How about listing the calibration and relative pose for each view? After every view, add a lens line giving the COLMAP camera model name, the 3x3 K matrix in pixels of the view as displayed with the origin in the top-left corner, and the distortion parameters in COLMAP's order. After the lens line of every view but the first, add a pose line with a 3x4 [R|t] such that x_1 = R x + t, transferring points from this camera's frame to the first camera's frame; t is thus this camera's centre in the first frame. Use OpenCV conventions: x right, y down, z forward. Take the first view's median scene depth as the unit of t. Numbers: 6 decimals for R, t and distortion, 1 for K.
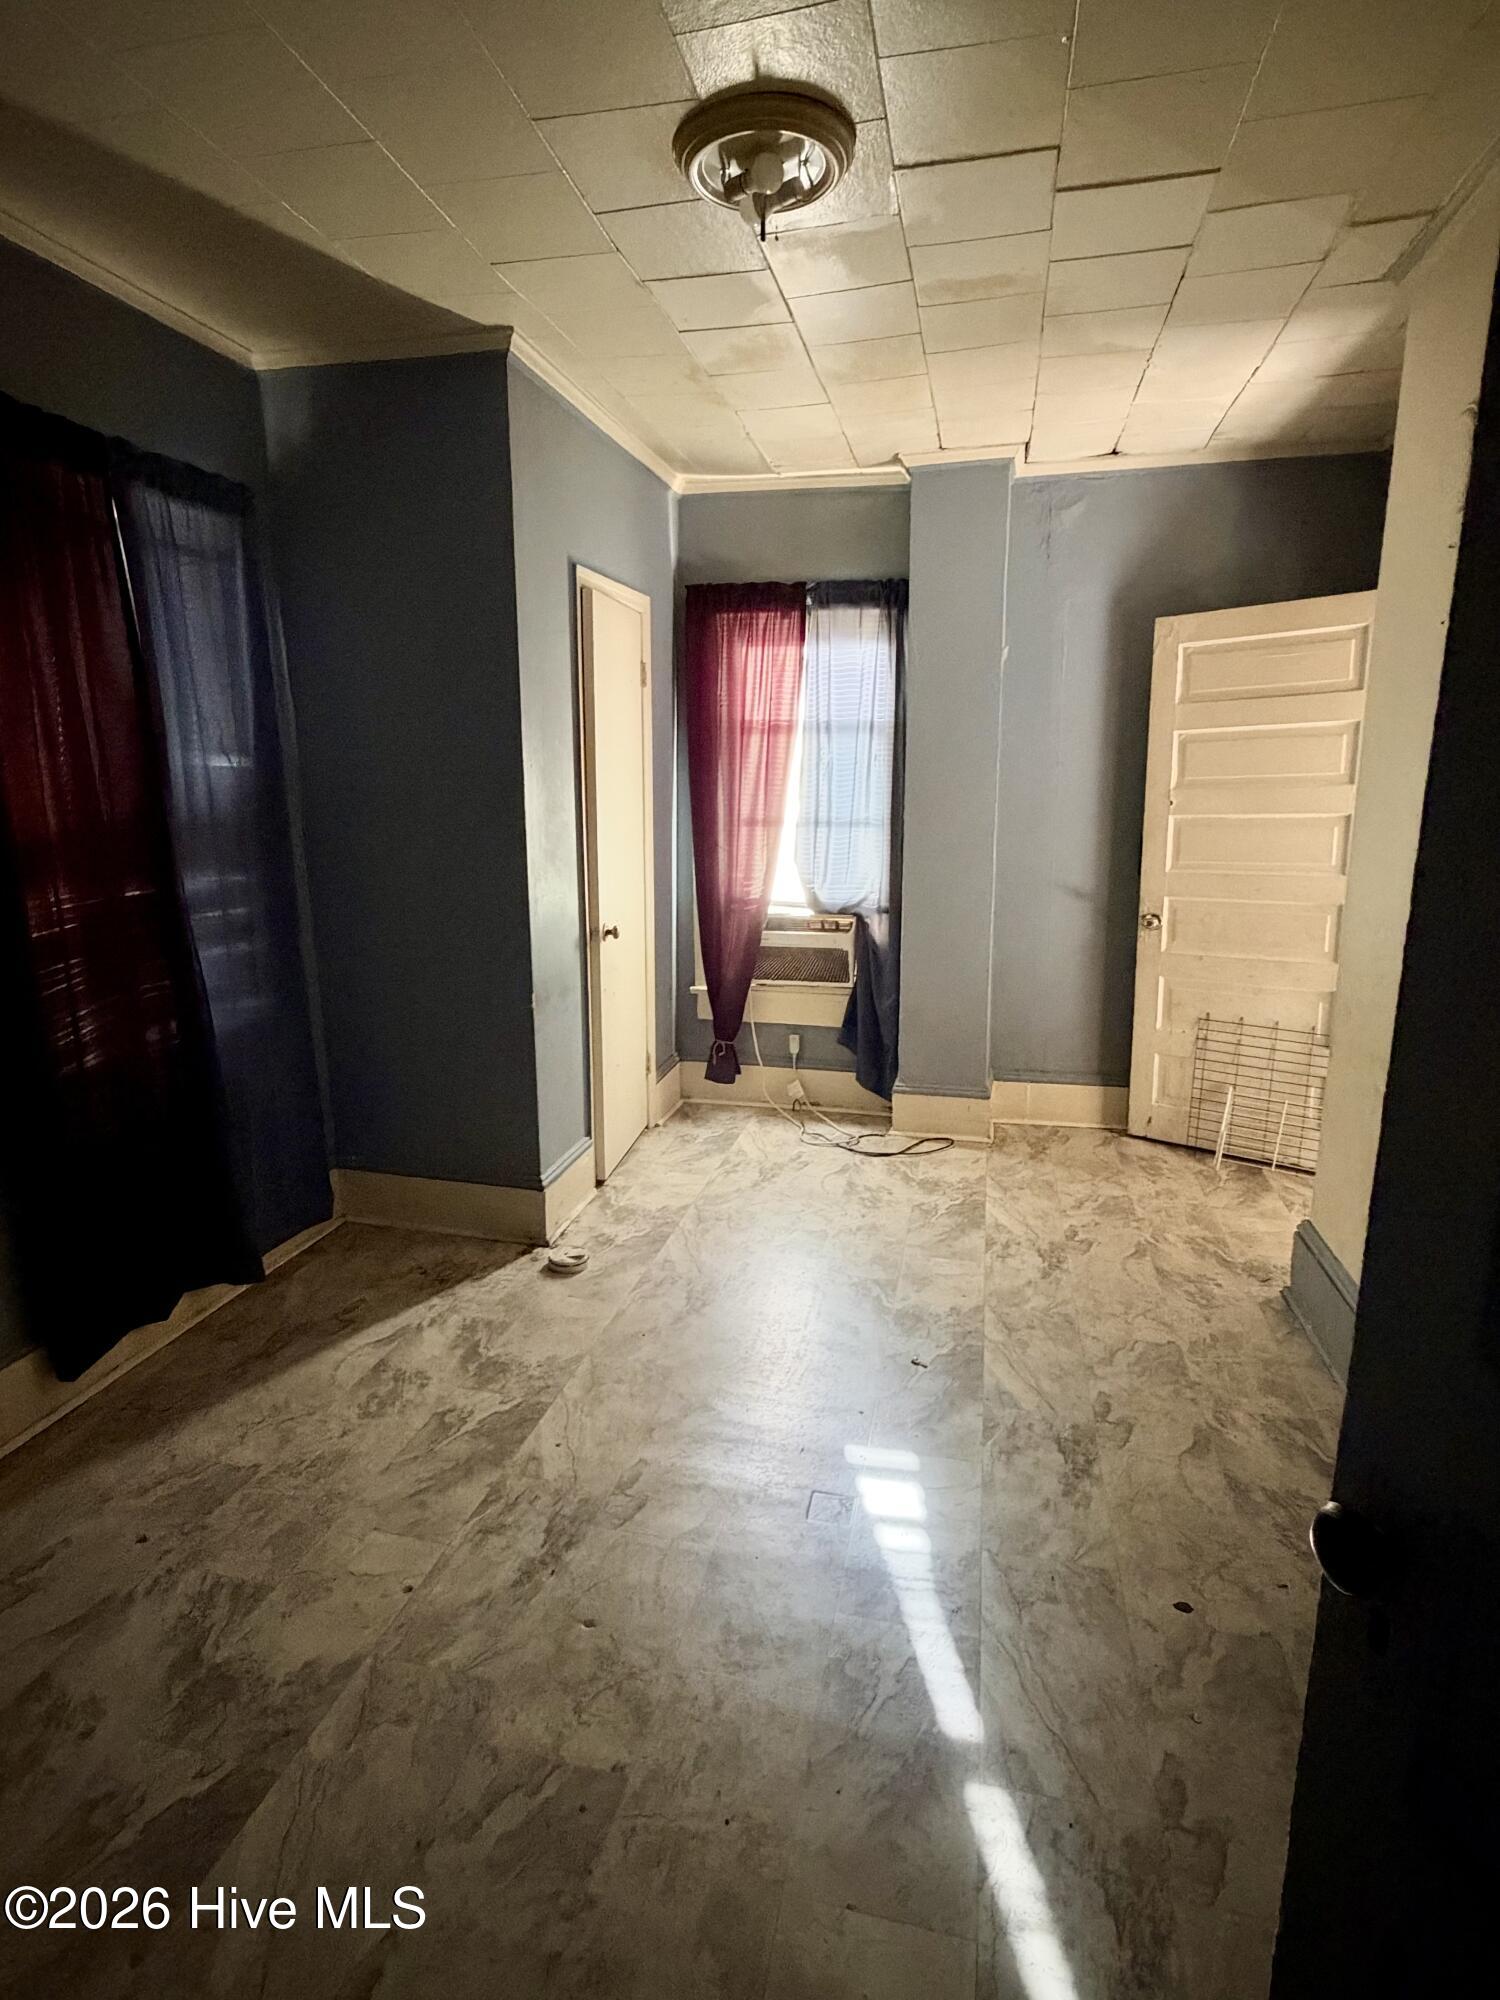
lens RADIAL K [[1049.3, 0, 749.4], [0, 1049.3, 997.3], [0, 0, 1]] dist [0.001523, -0.000059]
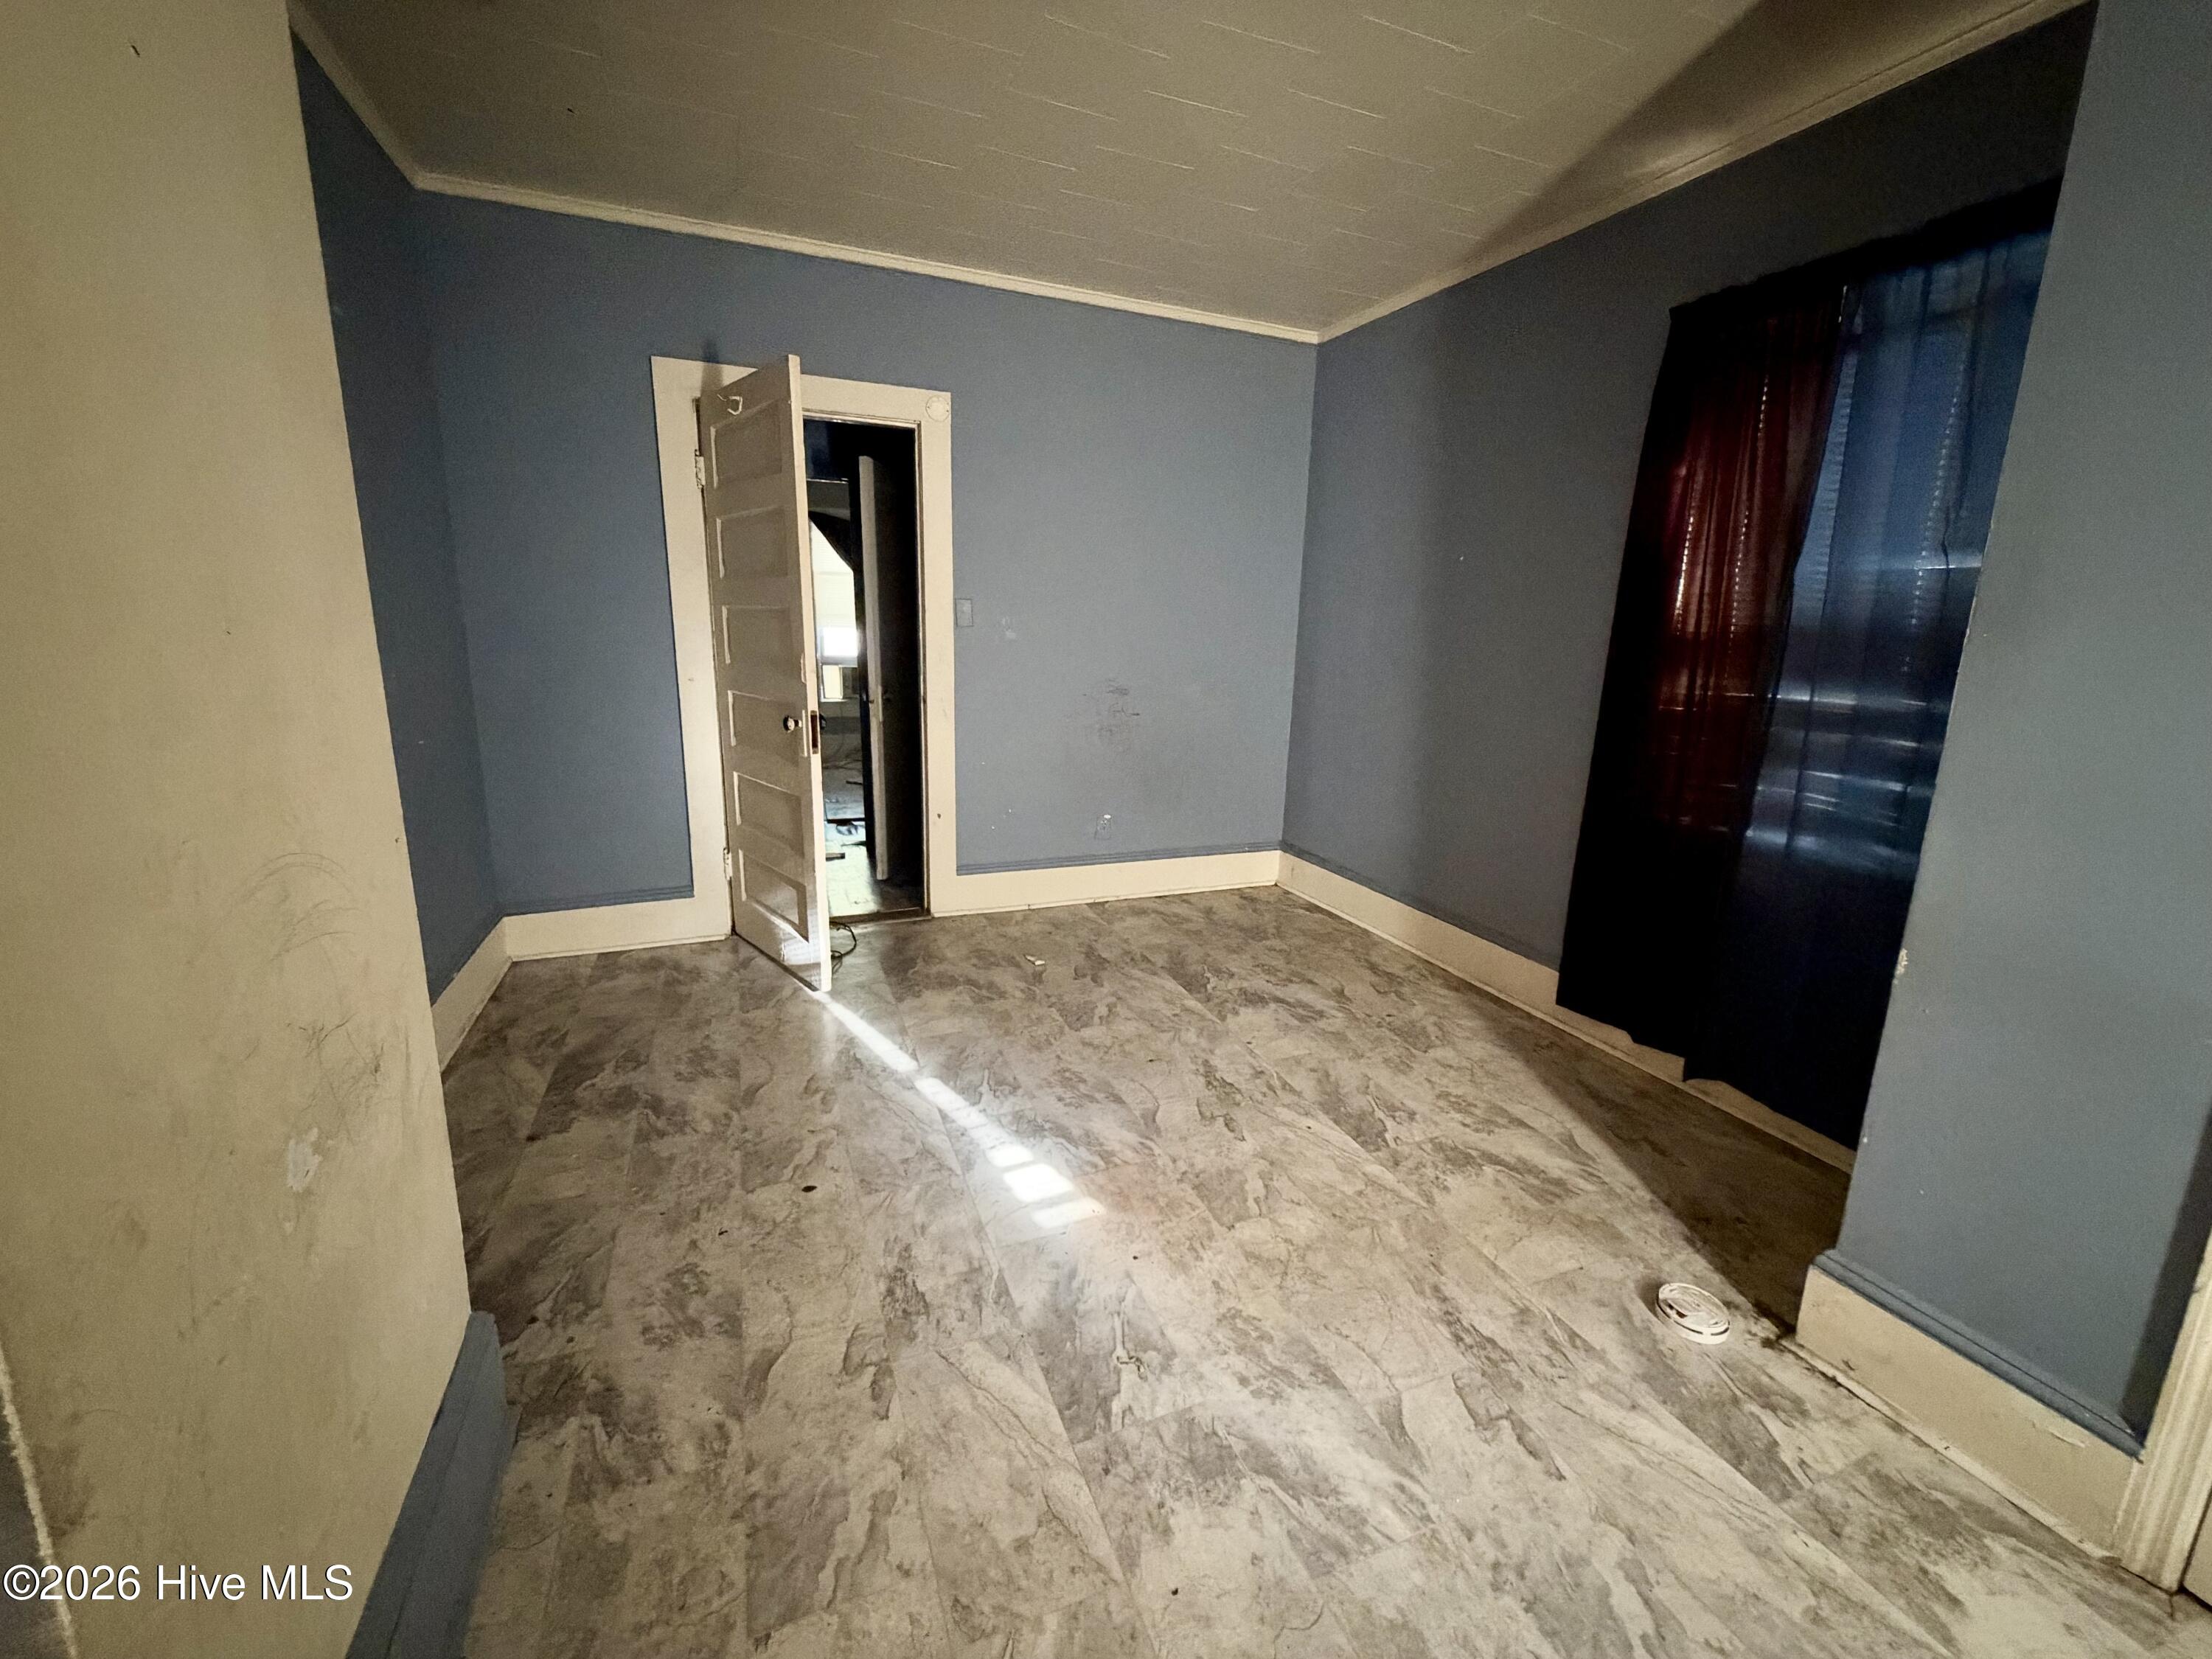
lens RADIAL K [[887.7, 0, 1109.4], [0, 887.7, 818.5], [0, 0, 1]] dist [0.001015, -0.000220]
pose [[-0.818347, 0.106822, -0.564710, 0.524519], [-0.139987, 0.915934, 0.376122, -0.244566], [0.557416, 0.386851, -0.734598, 1.417335]]
